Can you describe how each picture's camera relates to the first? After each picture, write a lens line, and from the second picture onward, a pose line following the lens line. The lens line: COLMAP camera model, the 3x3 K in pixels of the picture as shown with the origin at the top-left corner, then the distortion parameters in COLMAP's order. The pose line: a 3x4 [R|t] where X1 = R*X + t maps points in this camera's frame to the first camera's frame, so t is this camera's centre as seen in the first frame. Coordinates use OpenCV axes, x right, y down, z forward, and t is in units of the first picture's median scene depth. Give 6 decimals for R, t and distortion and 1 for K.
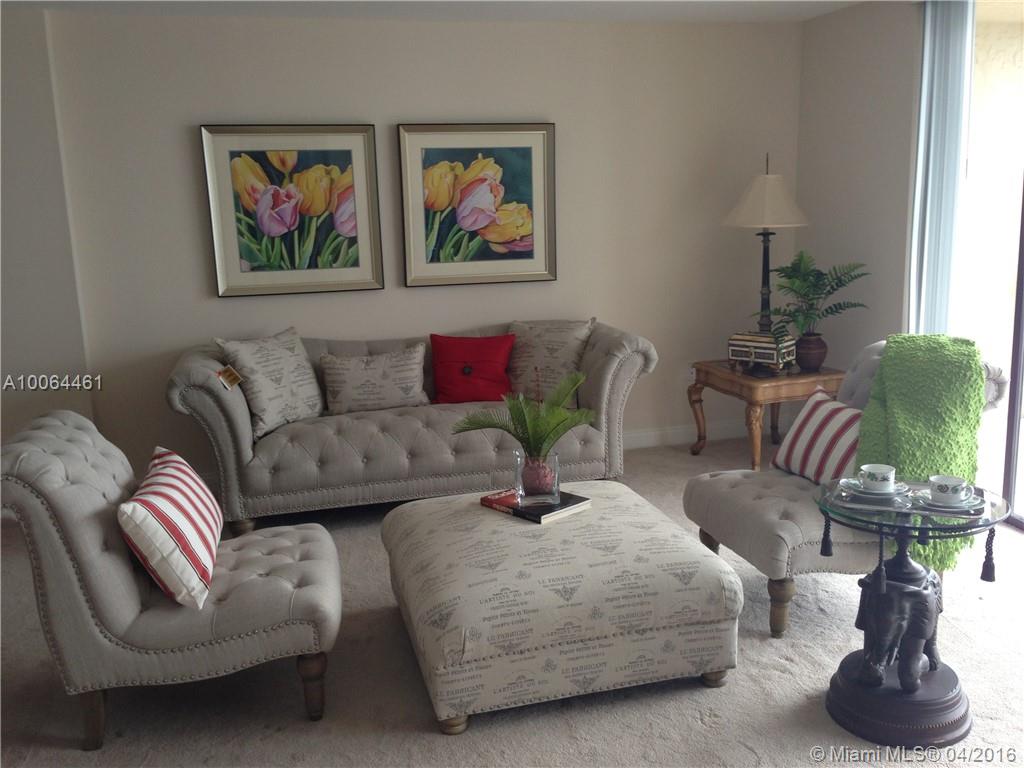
lens RADIAL K [[948.7, 0, 516.3], [0, 948.7, 385.7], [0, 0, 1]] dist [0.080546, 0.000000]
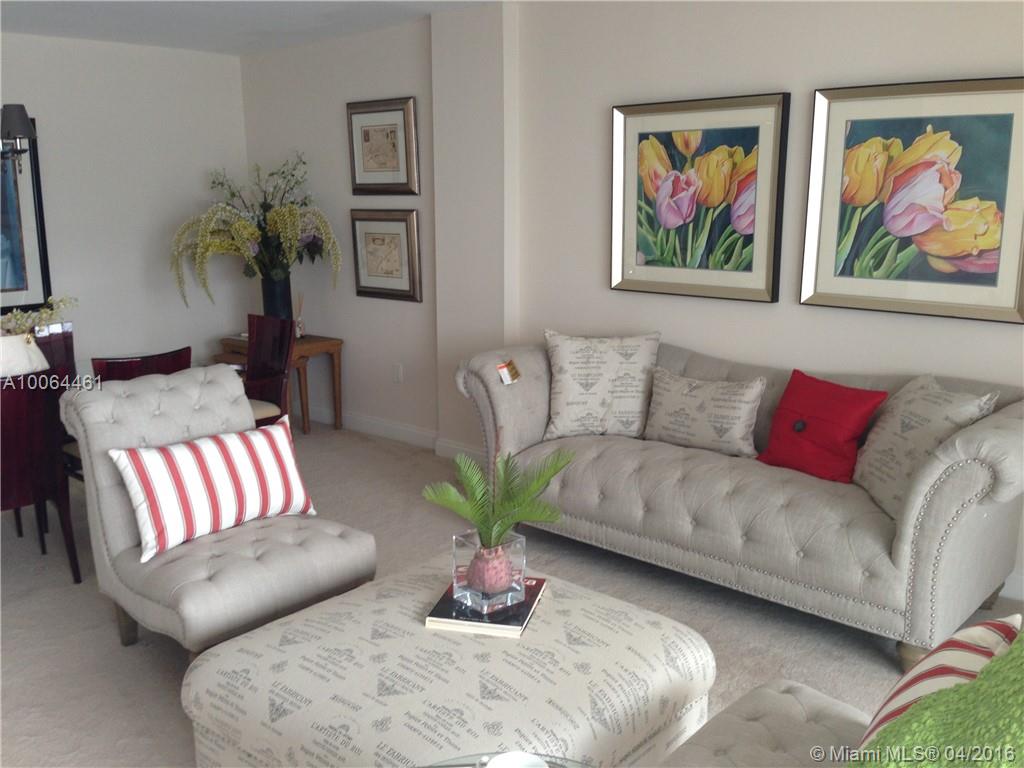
lens RADIAL K [[948.7, 0, 513.5], [0, 948.7, 381.9], [0, 0, 1]] dist [0.080546, 0.000000]
pose [[0.551970, 0.197289, -0.810189, 0.409334], [-0.181295, 0.976759, 0.114337, -0.091836], [0.813917, 0.083773, 0.574909, 0.385577]]
